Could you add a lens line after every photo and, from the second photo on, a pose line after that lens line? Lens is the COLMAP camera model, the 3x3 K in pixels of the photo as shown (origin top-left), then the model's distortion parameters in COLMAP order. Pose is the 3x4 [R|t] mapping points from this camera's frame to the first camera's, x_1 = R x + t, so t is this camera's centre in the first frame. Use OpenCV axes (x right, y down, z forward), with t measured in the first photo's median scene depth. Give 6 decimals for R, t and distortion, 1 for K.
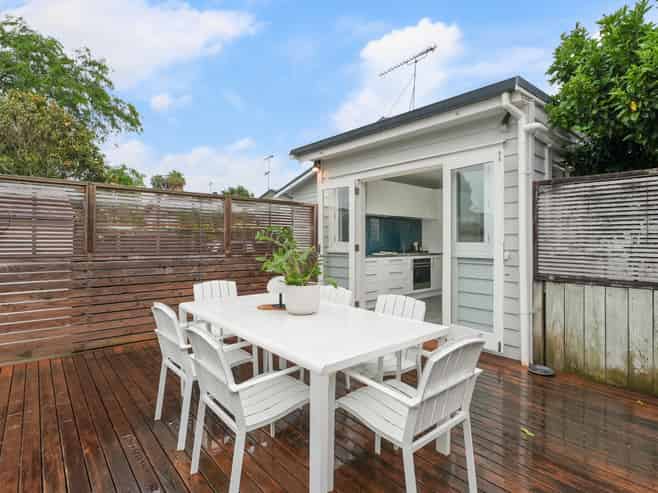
lens RADIAL K [[340.6, 0, 333.1], [0, 340.6, 244.0], [0, 0, 1]] dist [0.005074, 0.002043]
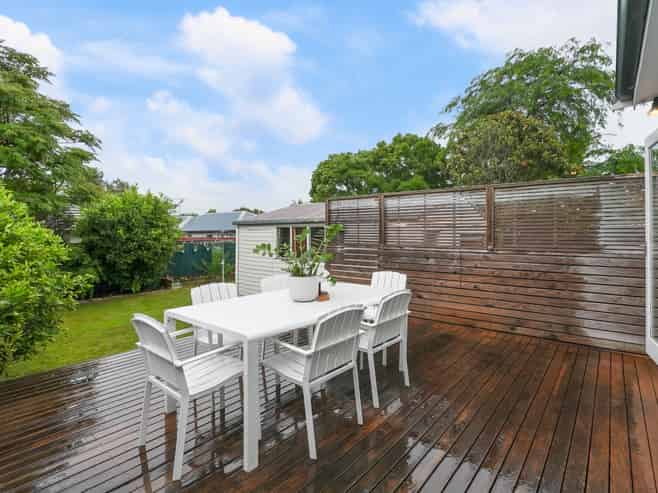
lens RADIAL K [[340.6, 0, 333.1], [0, 340.6, 244.0], [0, 0, 1]] dist [0.005074, 0.002043]
pose [[0.162888, 0.034398, -0.986045, 0.979621], [-0.006020, 0.999408, 0.033870, -0.026448], [0.986626, 0.000418, 0.162999, 0.852048]]
